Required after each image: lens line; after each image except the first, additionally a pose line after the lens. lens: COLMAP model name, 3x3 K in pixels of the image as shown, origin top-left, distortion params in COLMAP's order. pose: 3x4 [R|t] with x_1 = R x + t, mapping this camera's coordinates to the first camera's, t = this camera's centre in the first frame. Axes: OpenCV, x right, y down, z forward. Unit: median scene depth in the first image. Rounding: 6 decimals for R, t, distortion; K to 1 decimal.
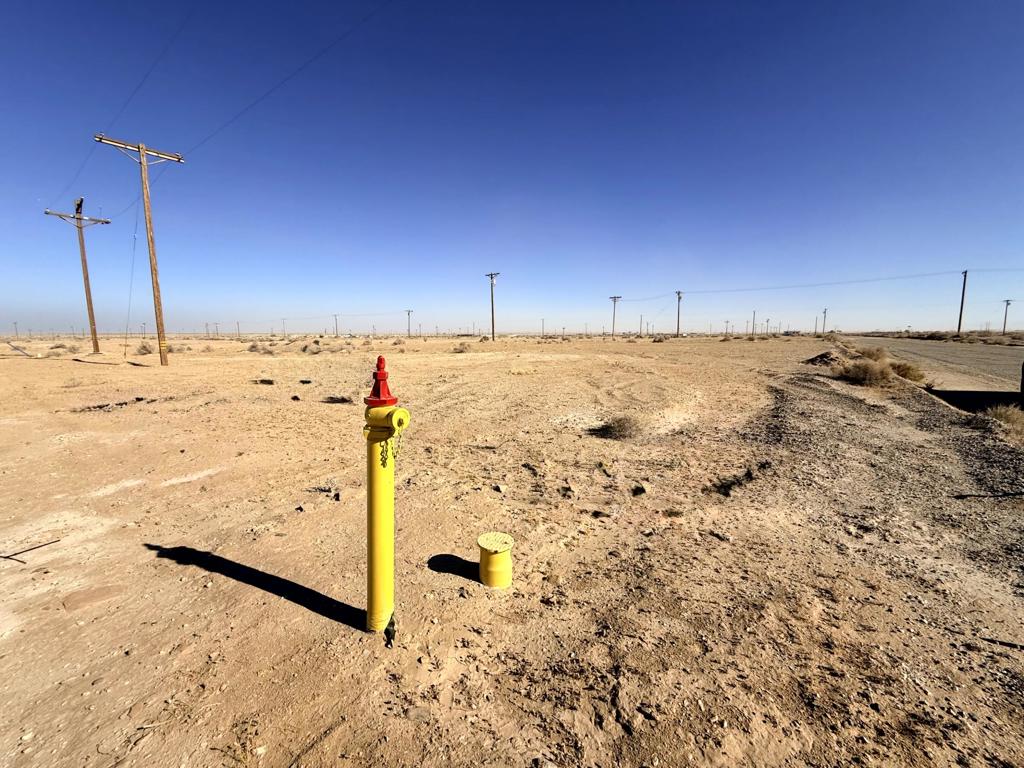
lens RADIAL K [[410.9, 0, 512.0], [0, 410.9, 384.0], [0, 0, 1]] dist [-0.002155, 0.000211]
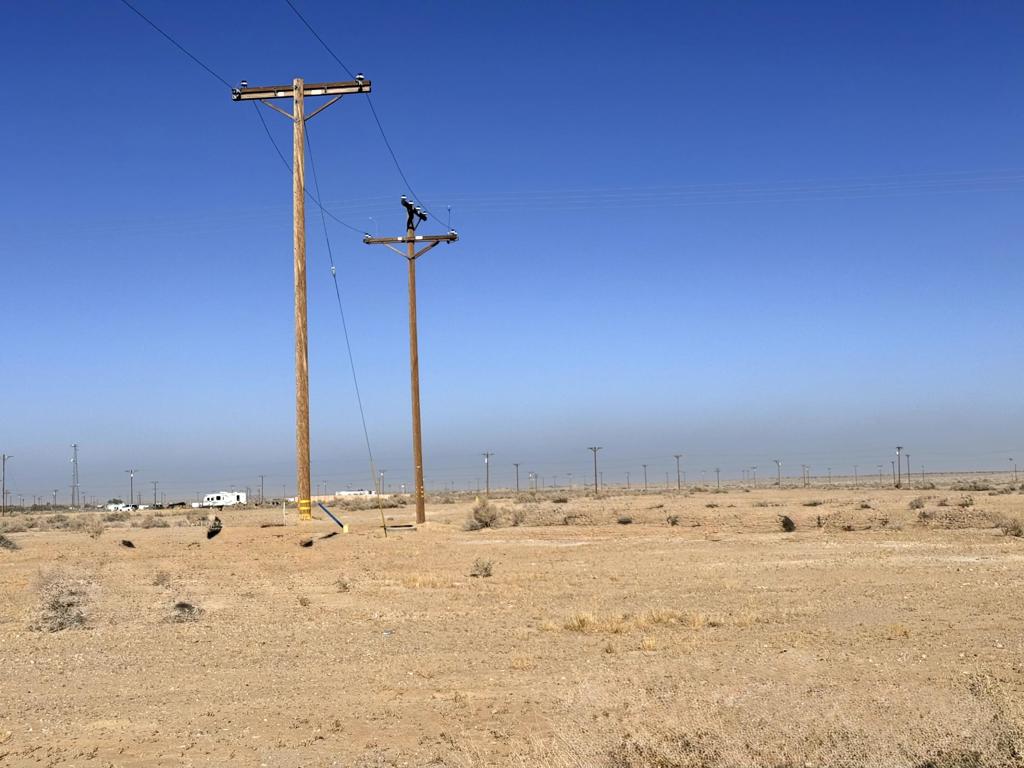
lens RADIAL K [[1425.5, 0, 512.0], [0, 1425.5, 384.0], [0, 0, 1]] dist [0.114565, -0.001223]
pose [[0.515264, -0.075855, -0.853668, 0.402860], [-0.075686, 0.988156, -0.133488, -0.027680], [0.853683, 0.133393, 0.503420, 0.289749]]
